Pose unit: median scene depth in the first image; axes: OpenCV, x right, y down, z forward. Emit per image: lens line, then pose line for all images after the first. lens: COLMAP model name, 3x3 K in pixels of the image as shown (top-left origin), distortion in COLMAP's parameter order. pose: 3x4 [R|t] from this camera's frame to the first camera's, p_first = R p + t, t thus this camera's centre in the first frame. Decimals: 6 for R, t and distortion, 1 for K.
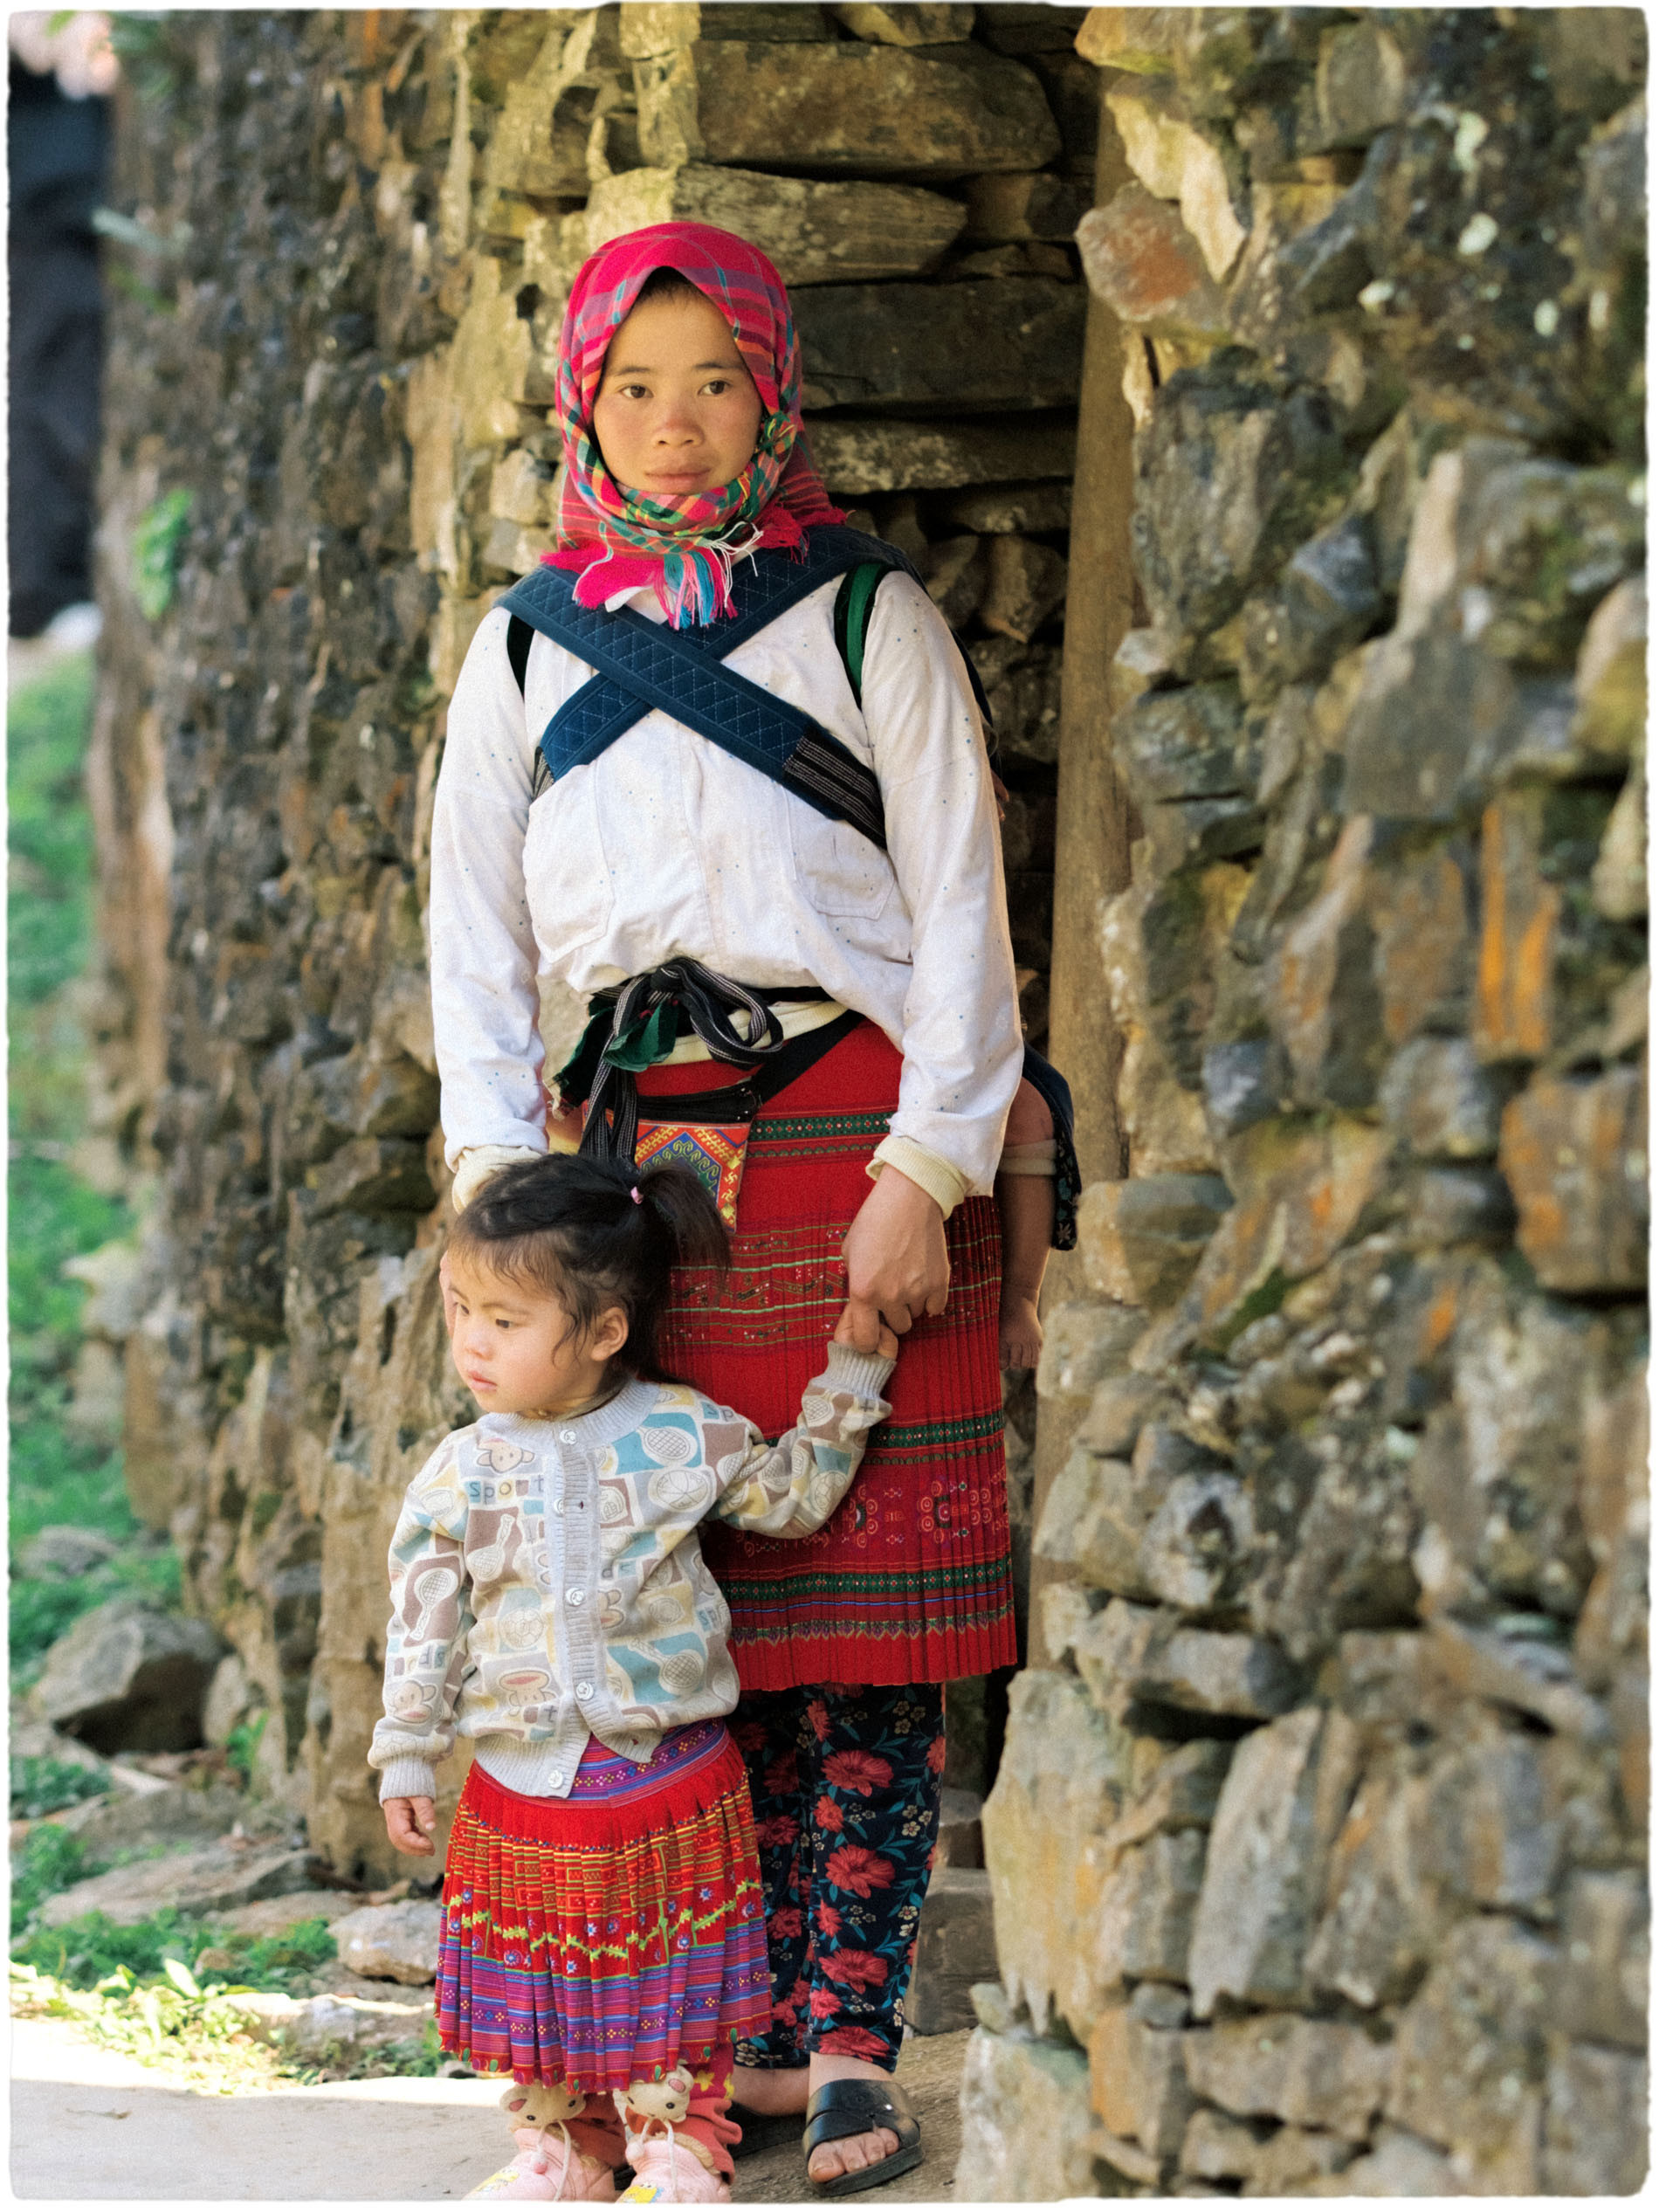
lens RADIAL K [[8711.9, 0, 829.5], [0, 8711.9, 1106.0], [0, 0, 1]] dist [0.067722, 2.024432]
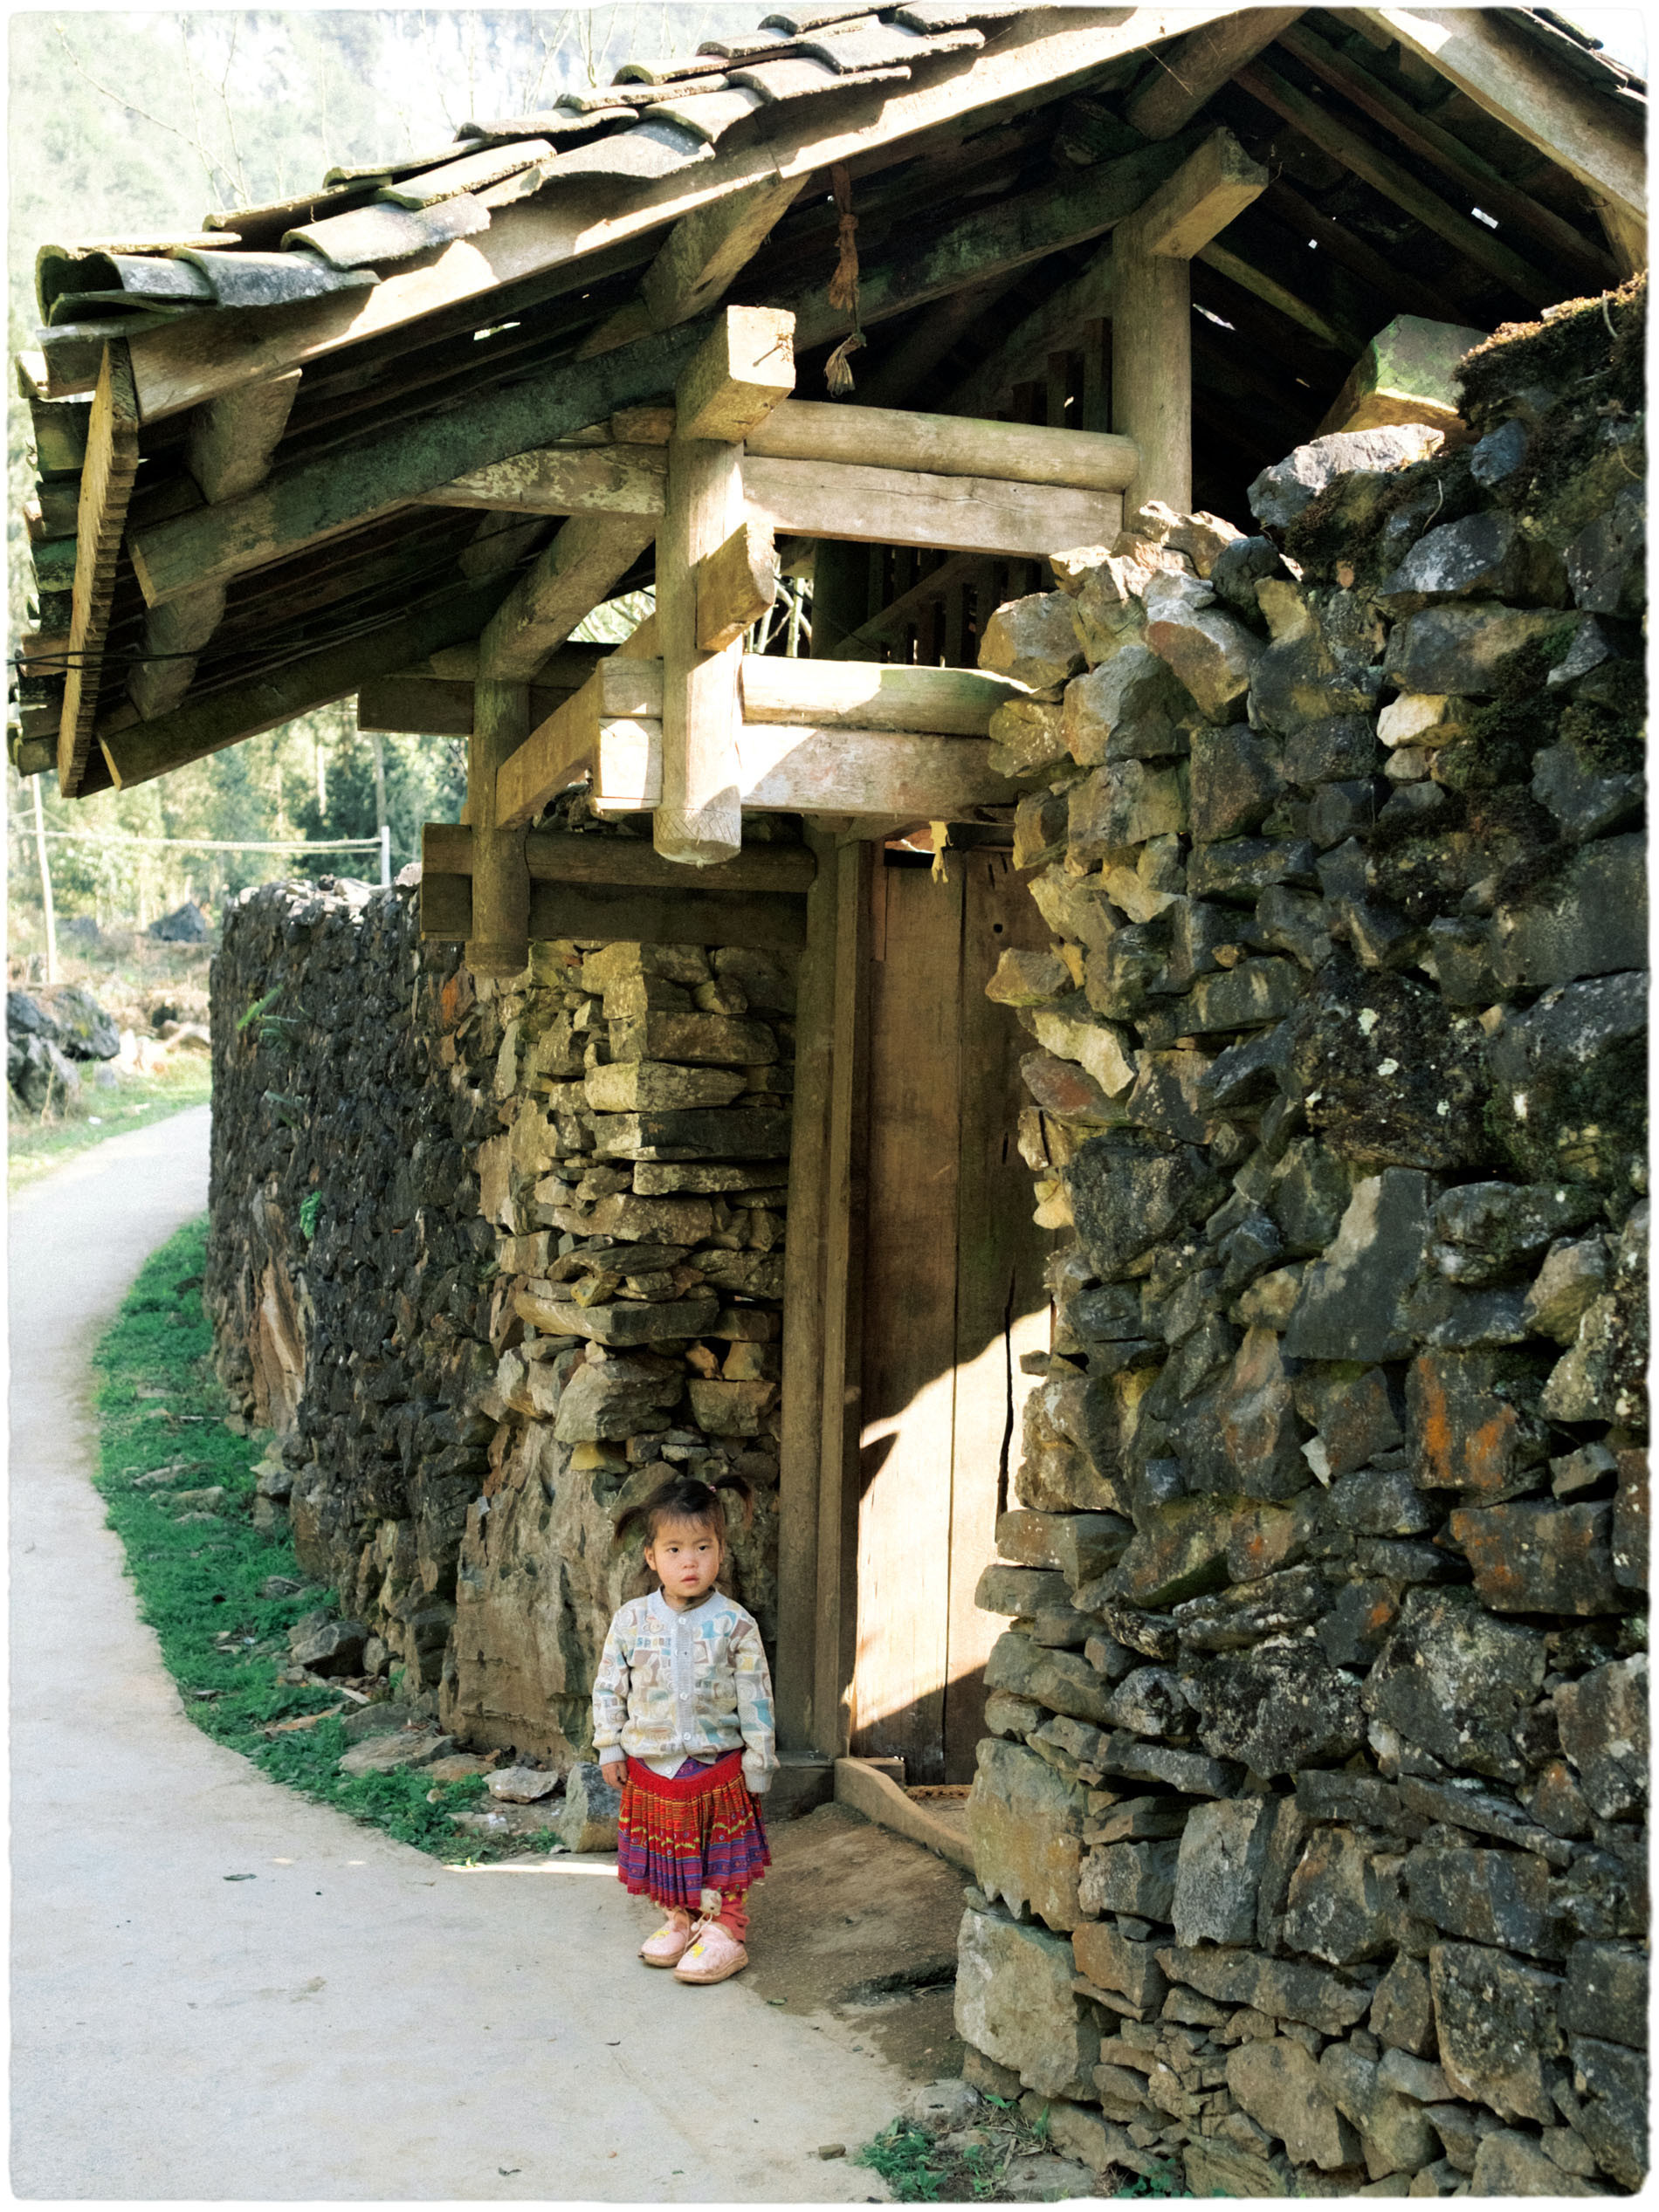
lens RADIAL K [[2488.3, 0, 829.1], [0, 2488.3, 1204.5], [0, 0, 1]] dist [-0.018066, -0.023721]
pose [[0.980219, -0.005761, 0.197831, -0.103069], [0.018194, 0.997967, -0.061085, -0.023072], [-0.197077, 0.063476, 0.978331, 0.299913]]
